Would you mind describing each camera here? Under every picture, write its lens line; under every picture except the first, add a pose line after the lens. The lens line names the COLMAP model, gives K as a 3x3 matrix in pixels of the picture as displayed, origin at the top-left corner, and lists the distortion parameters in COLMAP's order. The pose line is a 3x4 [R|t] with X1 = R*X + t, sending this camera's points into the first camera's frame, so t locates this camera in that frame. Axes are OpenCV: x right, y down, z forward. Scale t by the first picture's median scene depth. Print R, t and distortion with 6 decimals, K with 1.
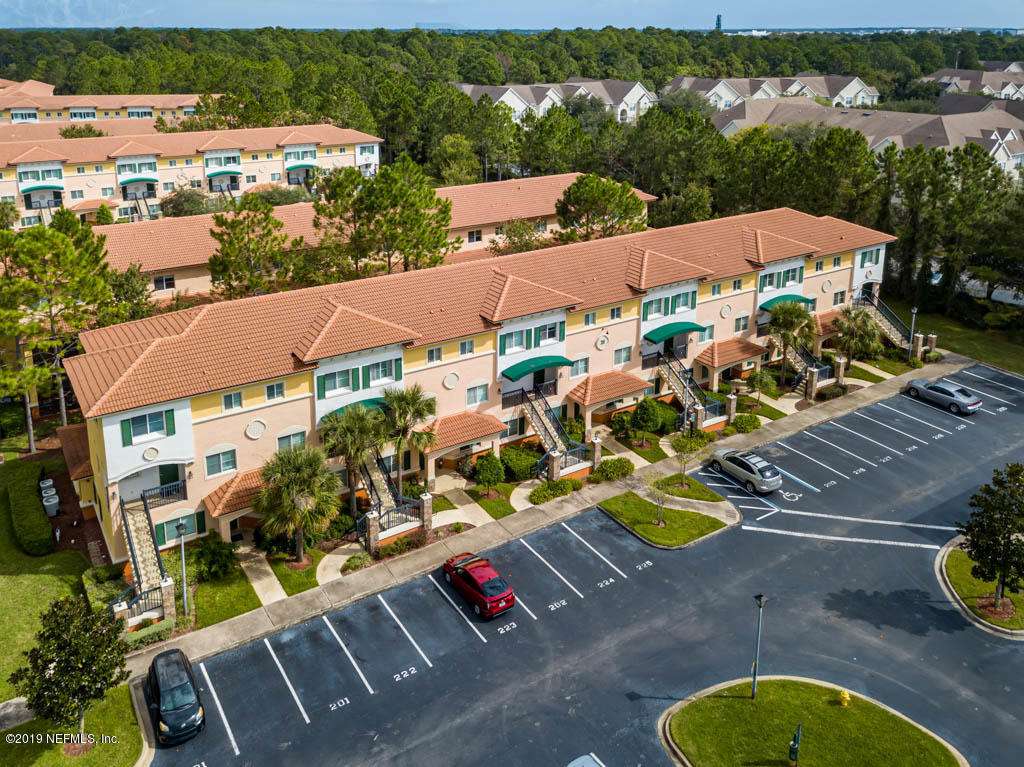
lens RADIAL K [[845.3, 0, 525.0], [0, 845.3, 240.2], [0, 0, 1]] dist [0.021328, -0.012314]
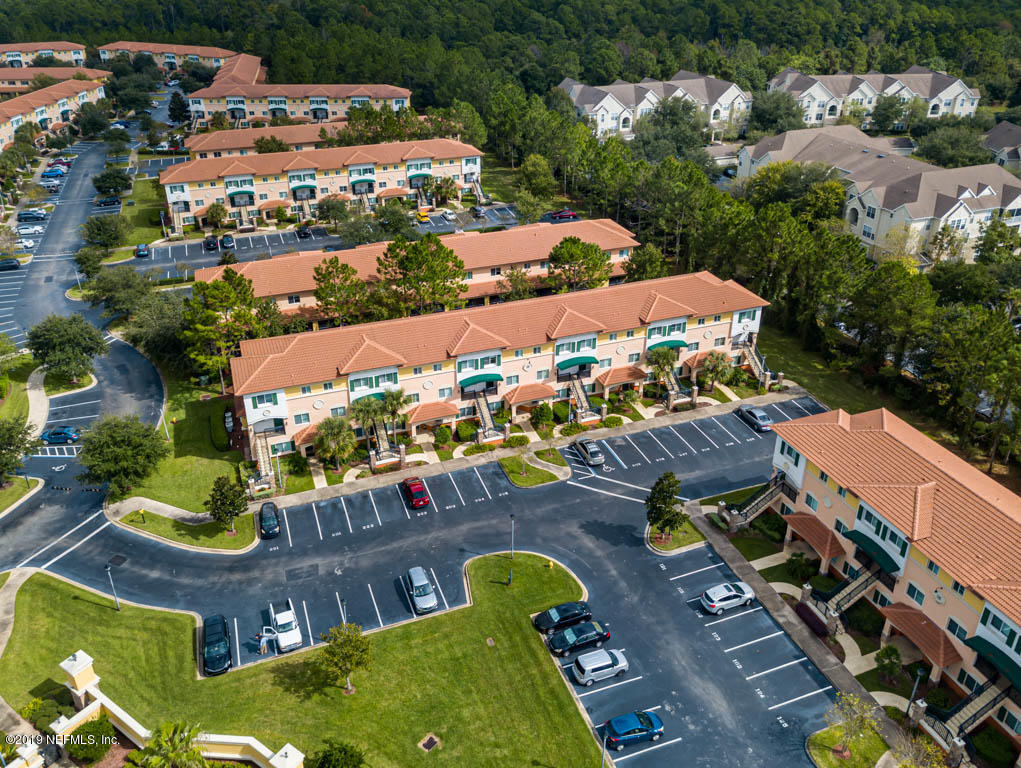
lens RADIAL K [[789.8, 0, 508.5], [0, 789.8, 362.8], [0, 0, 1]] dist [0.019350, 0.002994]
pose [[0.972546, 0.099561, -0.210337, 0.424290], [-0.047018, 0.969285, 0.241402, -0.290750], [0.227911, -0.224885, 0.947356, -0.537658]]
